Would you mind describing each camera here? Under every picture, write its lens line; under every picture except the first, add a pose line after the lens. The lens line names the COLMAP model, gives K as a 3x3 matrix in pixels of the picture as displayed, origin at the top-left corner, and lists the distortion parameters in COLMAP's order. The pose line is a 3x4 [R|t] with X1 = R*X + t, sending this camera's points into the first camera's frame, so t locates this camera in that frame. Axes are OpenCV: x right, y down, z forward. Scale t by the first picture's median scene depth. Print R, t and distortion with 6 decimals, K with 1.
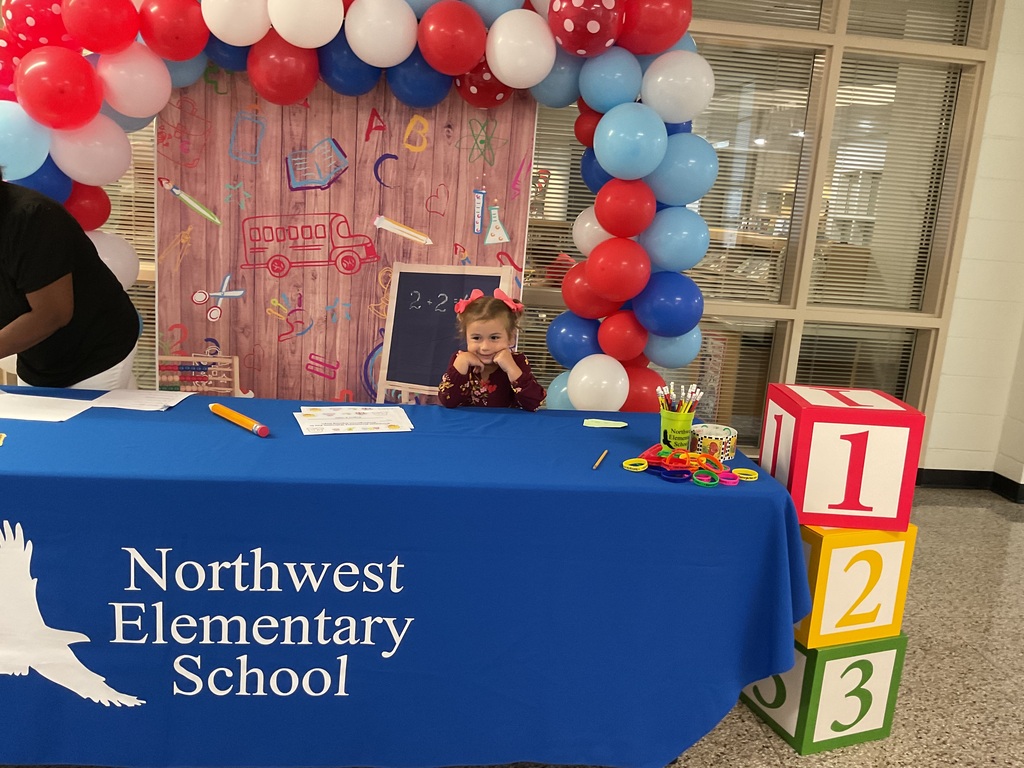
lens RADIAL K [[838.1, 0, 516.2], [0, 838.1, 393.7], [0, 0, 1]] dist [0.073333, -0.111238]
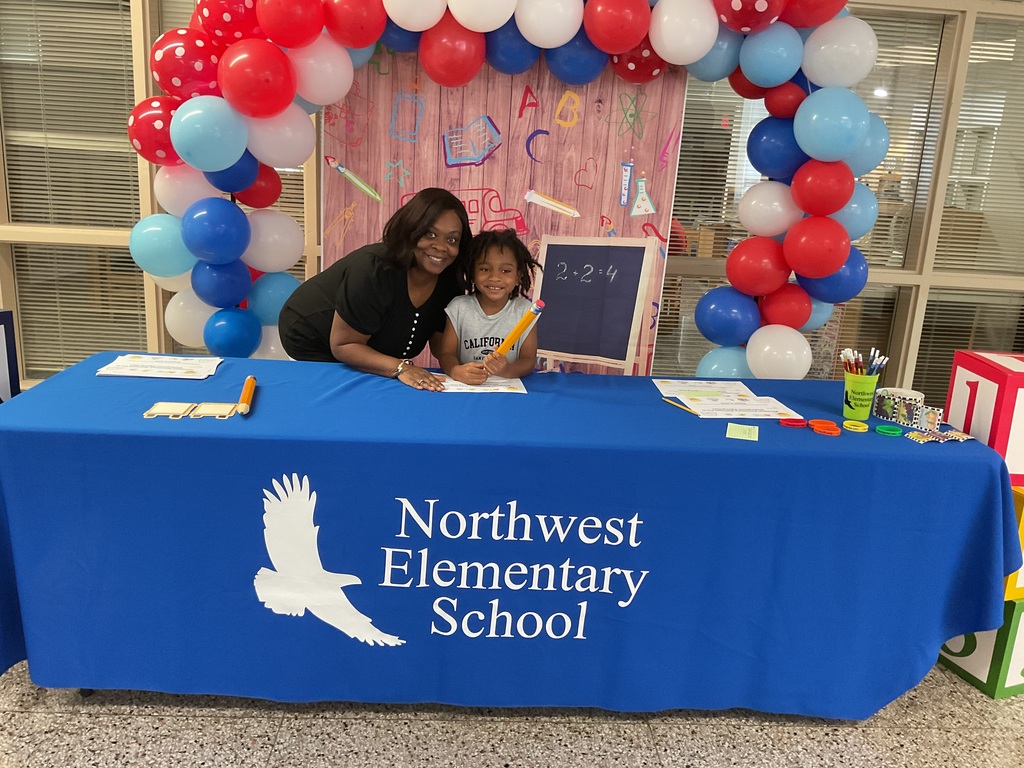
lens RADIAL K [[838.1, 0, 507.1], [0, 838.1, 387.5], [0, 0, 1]] dist [0.073333, -0.111238]
pose [[0.998390, -0.000043, -0.056715, -0.135364], [0.001805, 0.999517, 0.031016, 0.000054], [0.056686, -0.031069, 0.997909, -0.046463]]
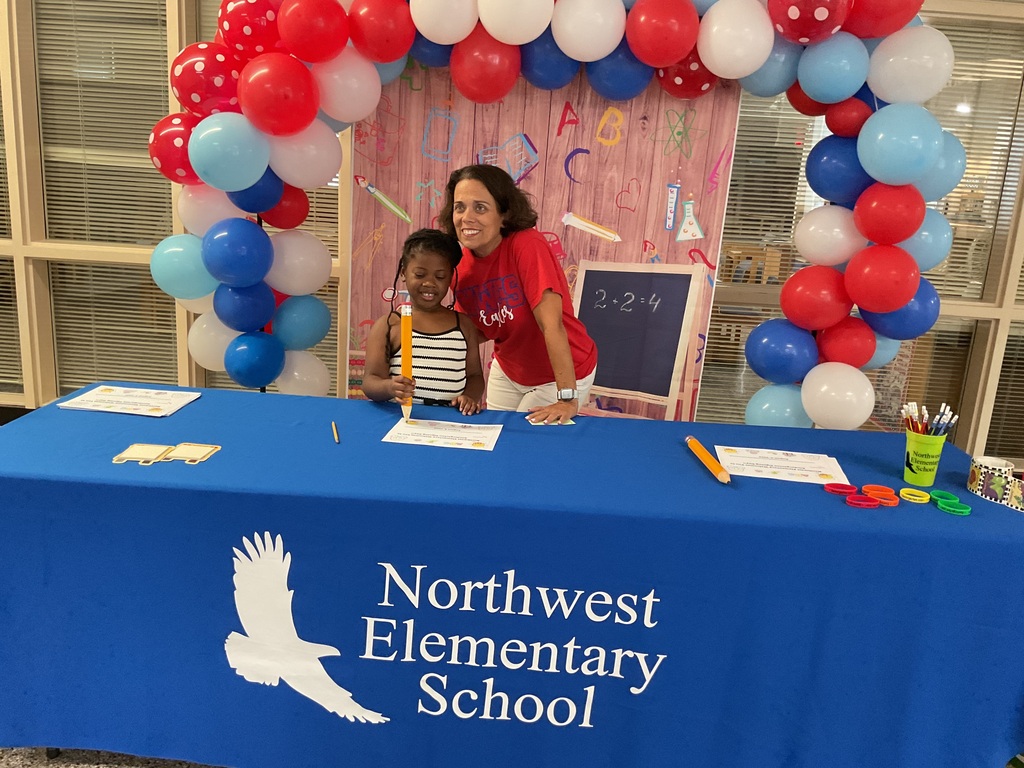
lens RADIAL K [[838.1, 0, 505.3], [0, 838.1, 387.8], [0, 0, 1]] dist [0.073333, -0.111238]
pose [[0.990565, 0.024715, -0.134800, -0.100698], [-0.022863, 0.999622, 0.015273, -0.022206], [0.135127, -0.012047, 0.990755, 0.025207]]
